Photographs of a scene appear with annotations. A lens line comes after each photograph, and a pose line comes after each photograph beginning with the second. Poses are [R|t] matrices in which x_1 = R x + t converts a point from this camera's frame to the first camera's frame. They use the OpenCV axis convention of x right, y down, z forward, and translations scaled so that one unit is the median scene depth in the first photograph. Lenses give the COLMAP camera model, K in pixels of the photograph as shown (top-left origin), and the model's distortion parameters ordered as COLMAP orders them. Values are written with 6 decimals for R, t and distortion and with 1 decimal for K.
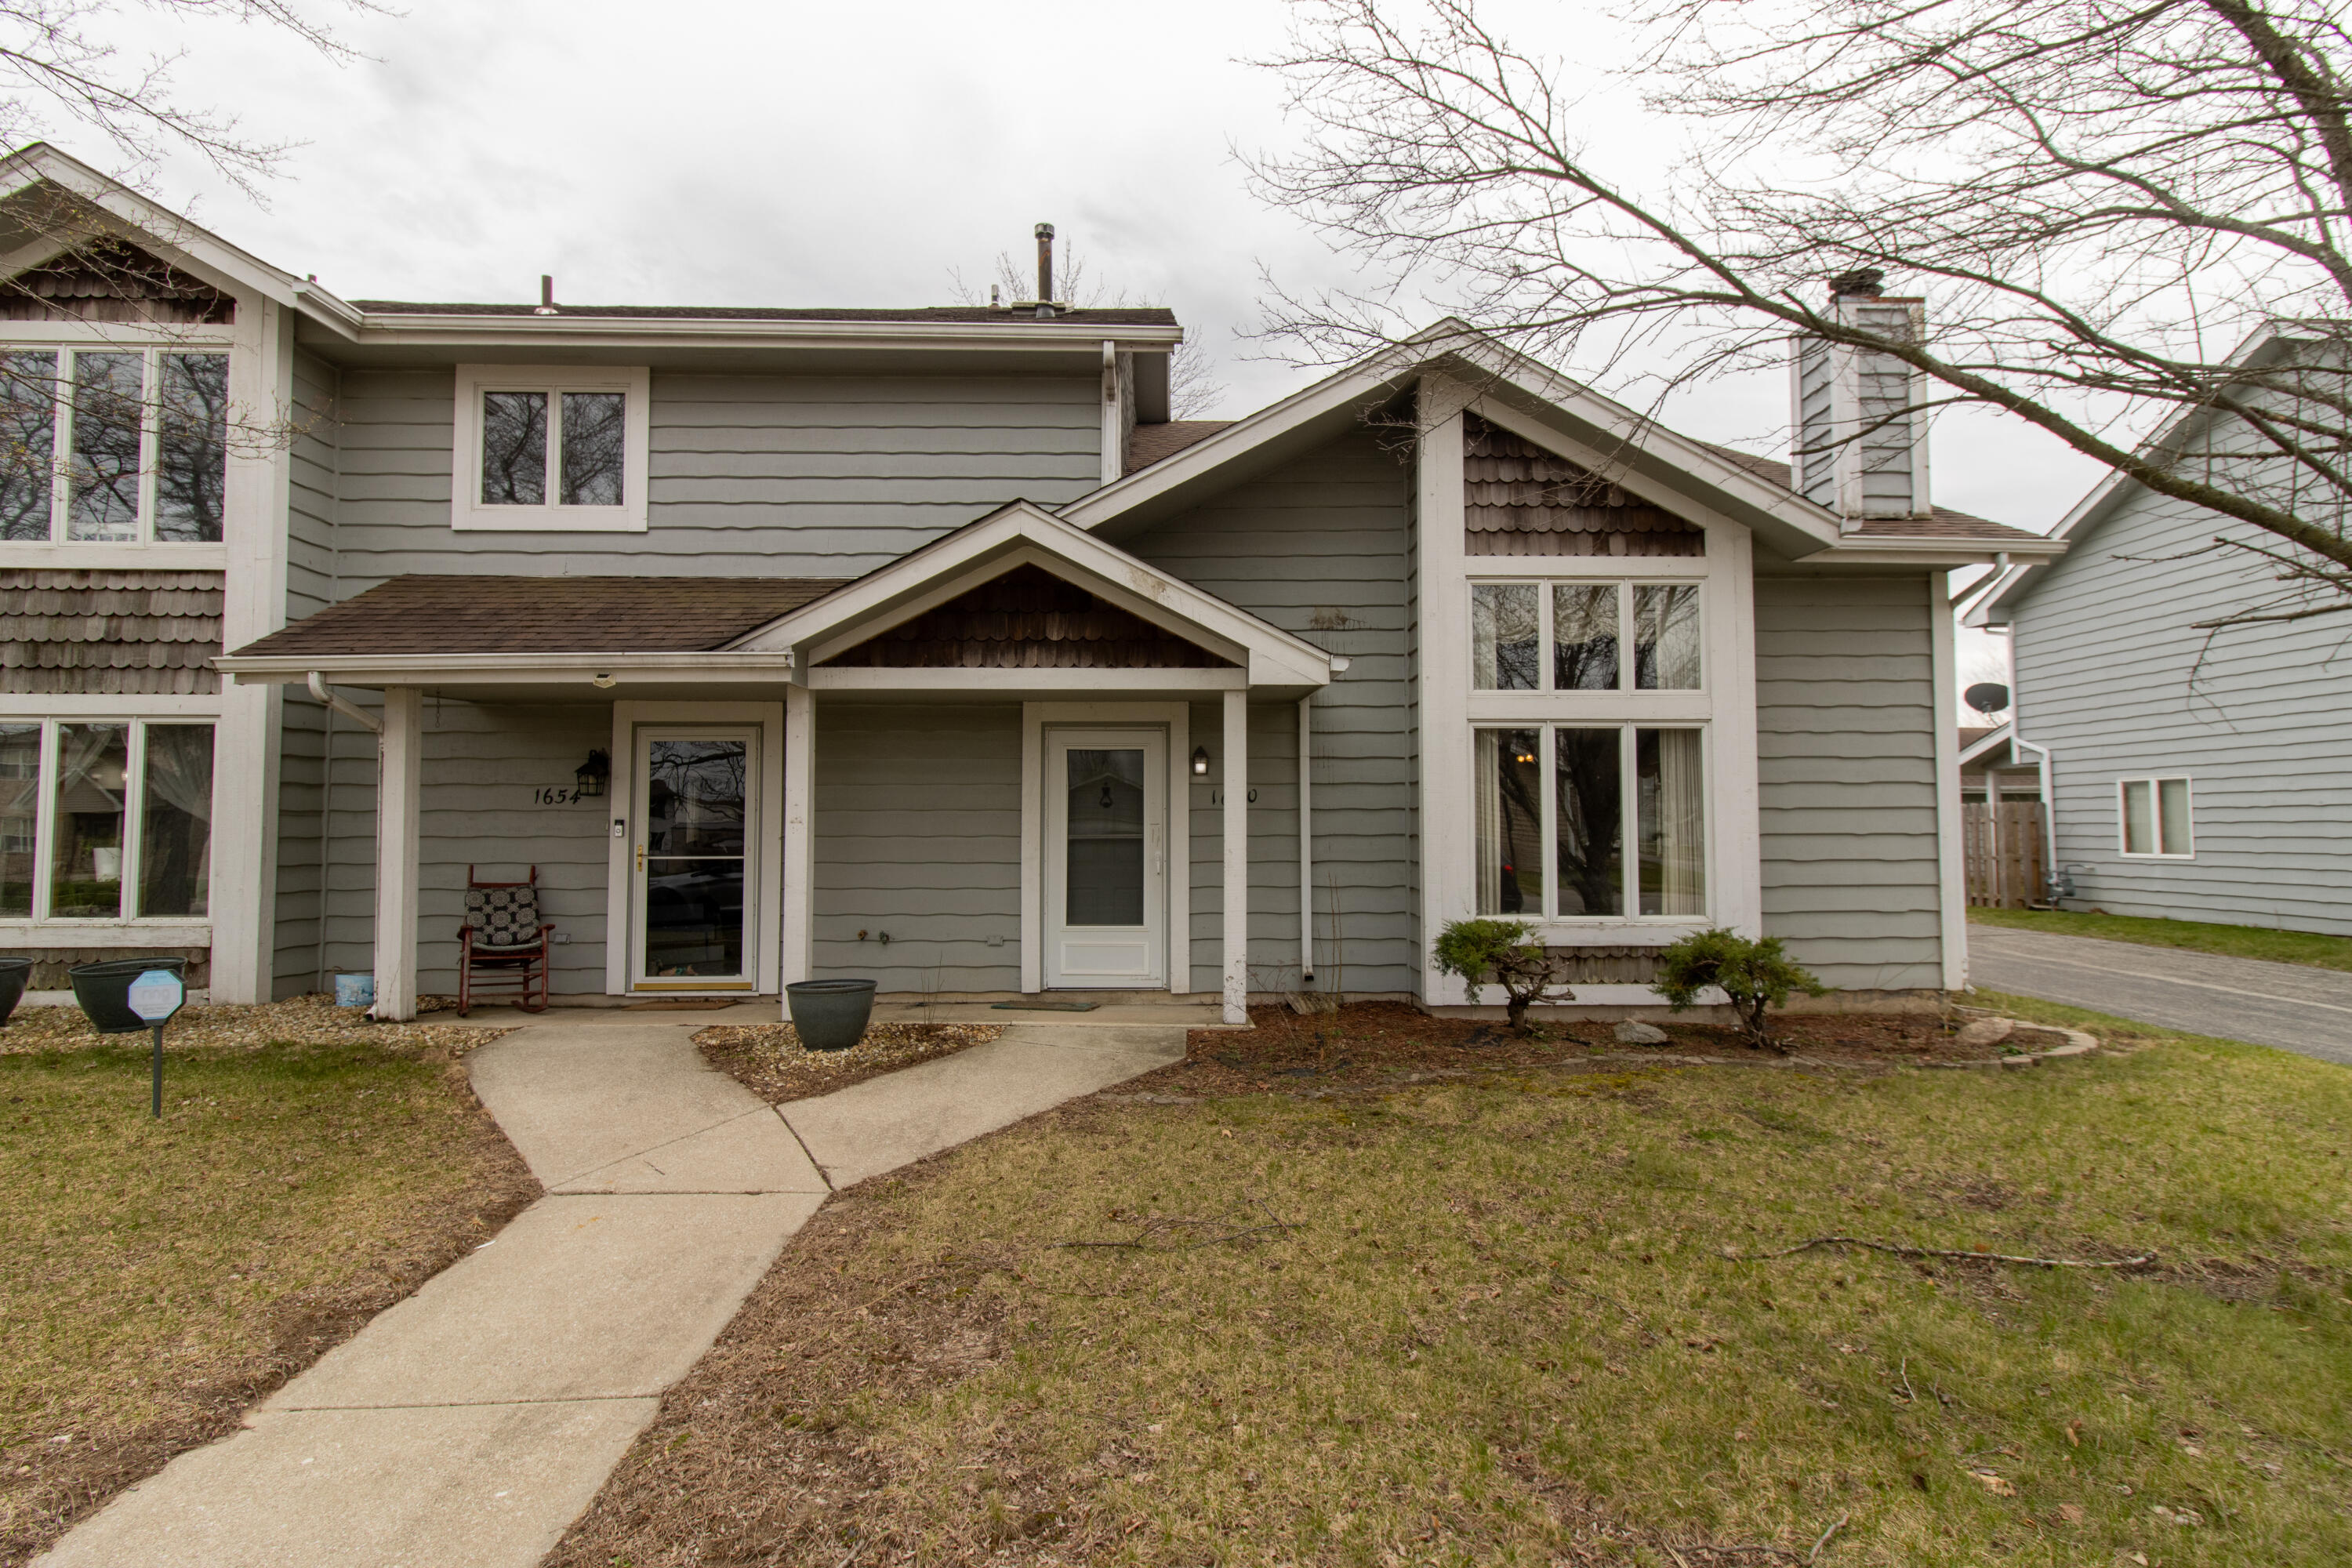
lens RADIAL K [[1096.2, 0, 1180.8], [0, 1096.2, 782.5], [0, 0, 1]] dist [0.002928, 0.000511]
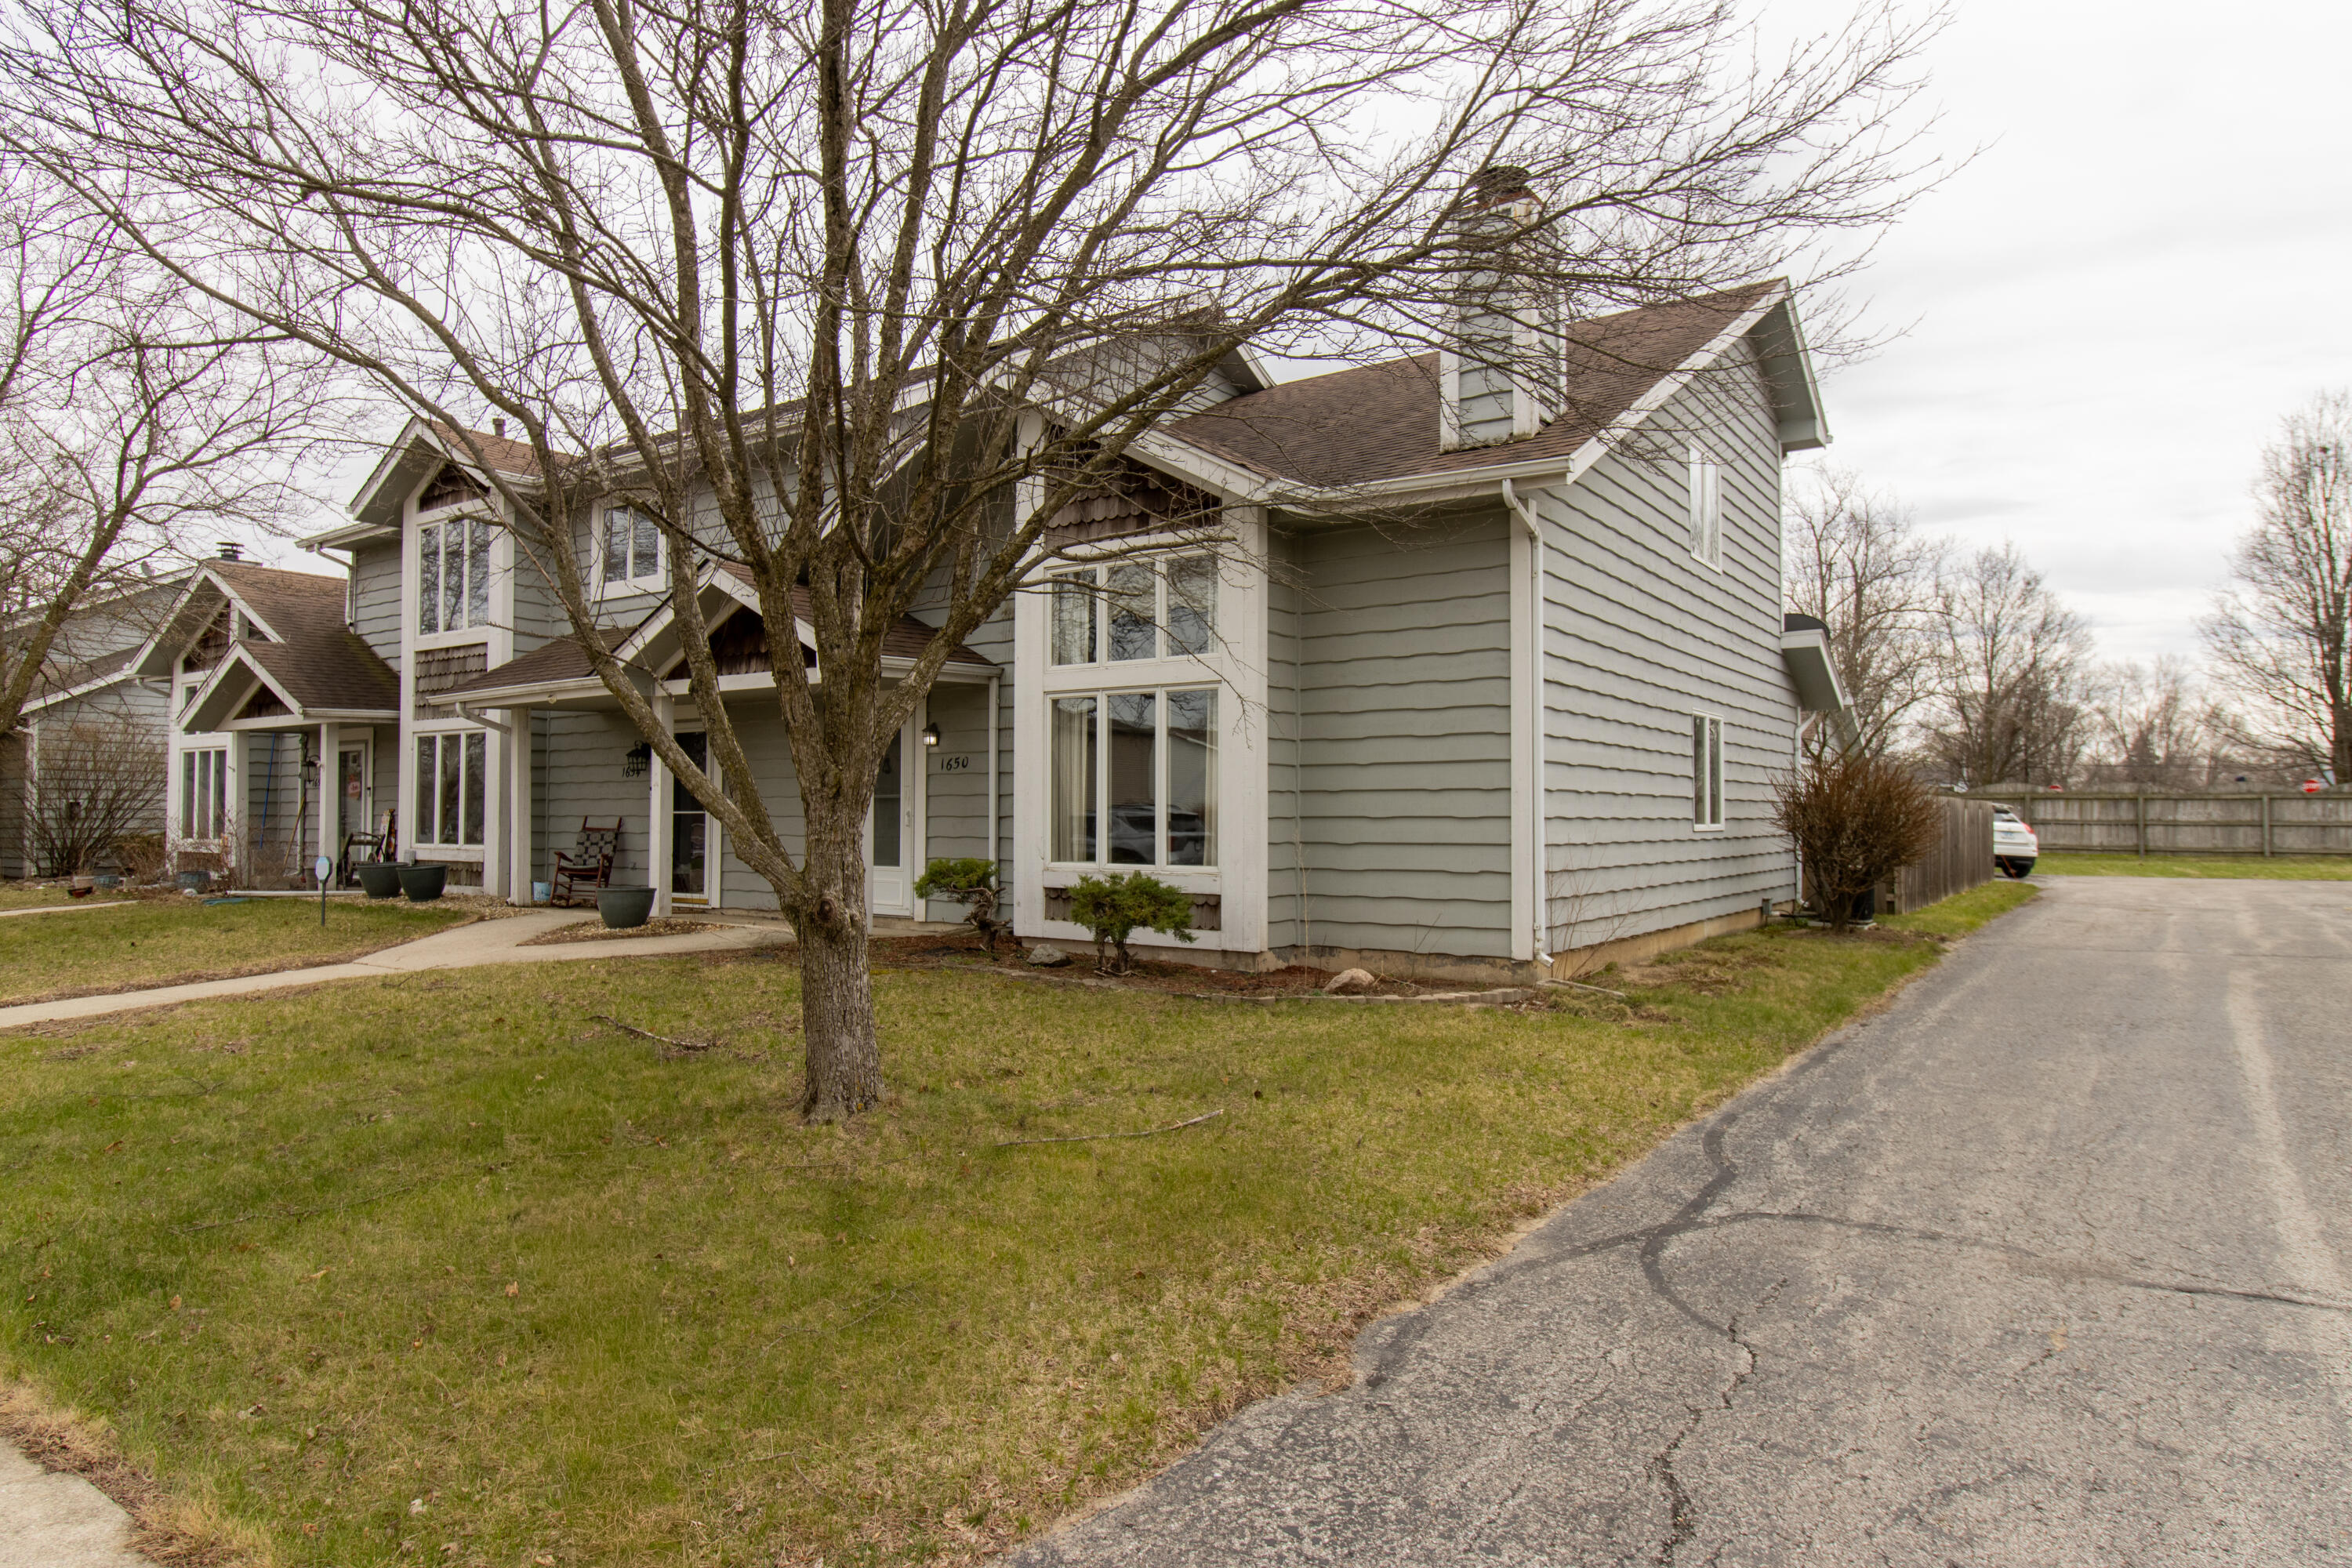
lens RADIAL K [[1375.3, 0, 1177.4], [0, 1375.3, 789.4], [0, 0, 1]] dist [-0.001326, -0.000055]
pose [[0.807466, -0.009209, -0.589842, 1.217459], [0.018094, 0.999794, 0.009160, 0.034092], [0.589636, -0.018069, 0.807467, -0.092713]]
